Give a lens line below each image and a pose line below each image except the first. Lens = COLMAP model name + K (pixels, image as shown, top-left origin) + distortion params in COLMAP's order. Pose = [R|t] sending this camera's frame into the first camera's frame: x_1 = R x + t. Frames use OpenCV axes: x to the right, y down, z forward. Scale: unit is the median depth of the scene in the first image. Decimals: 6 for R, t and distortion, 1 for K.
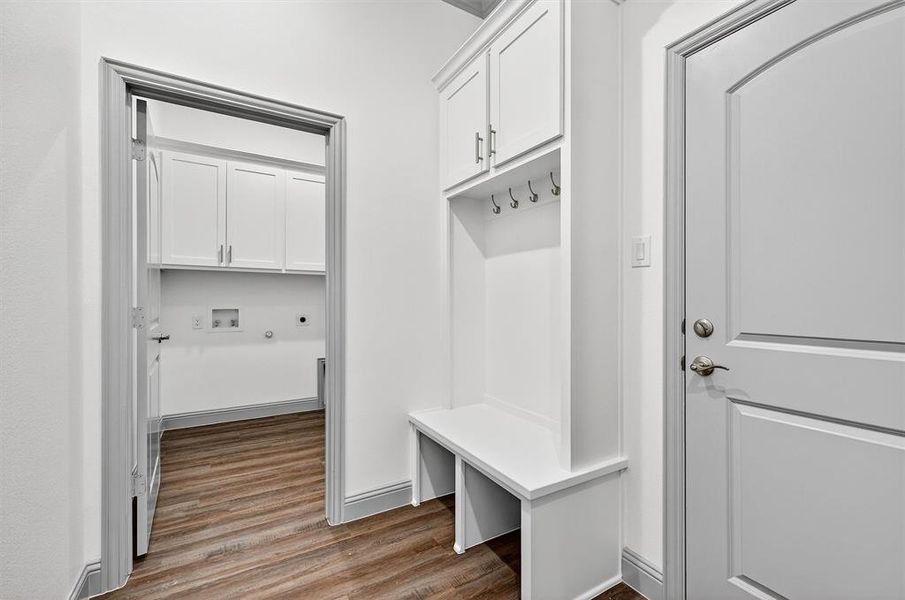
lens RADIAL K [[378.7, 0, 450.4], [0, 378.7, 298.7], [0, 0, 1]] dist [0.000975, 0.000616]
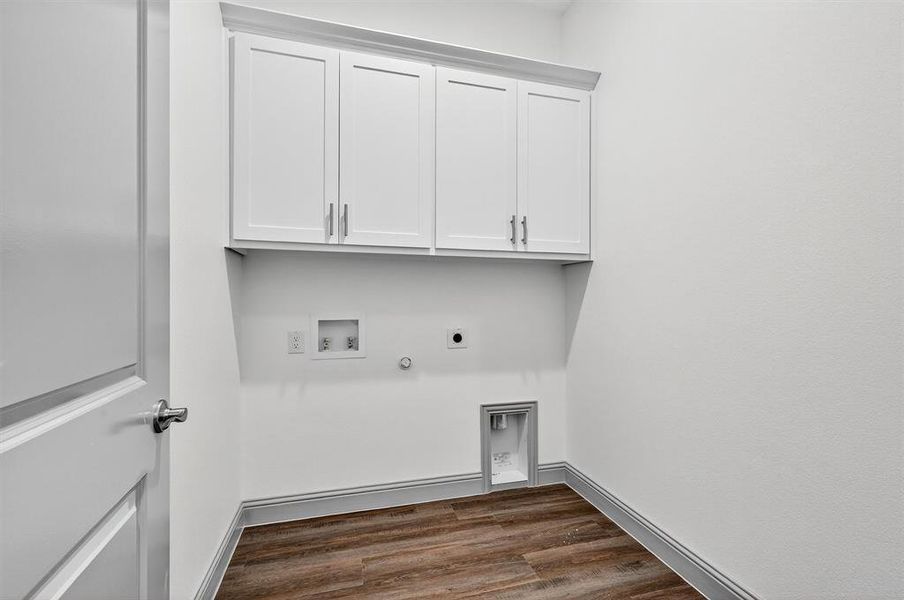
lens RADIAL K [[378.3, 0, 452.5], [0, 378.3, 298.1], [0, 0, 1]] dist [0.000975, 0.000616]
pose [[0.968289, -0.007238, -0.249728, -0.282578], [0.004683, 0.999930, -0.010824, 0.001157], [0.249789, 0.009311, 0.968256, 0.487959]]
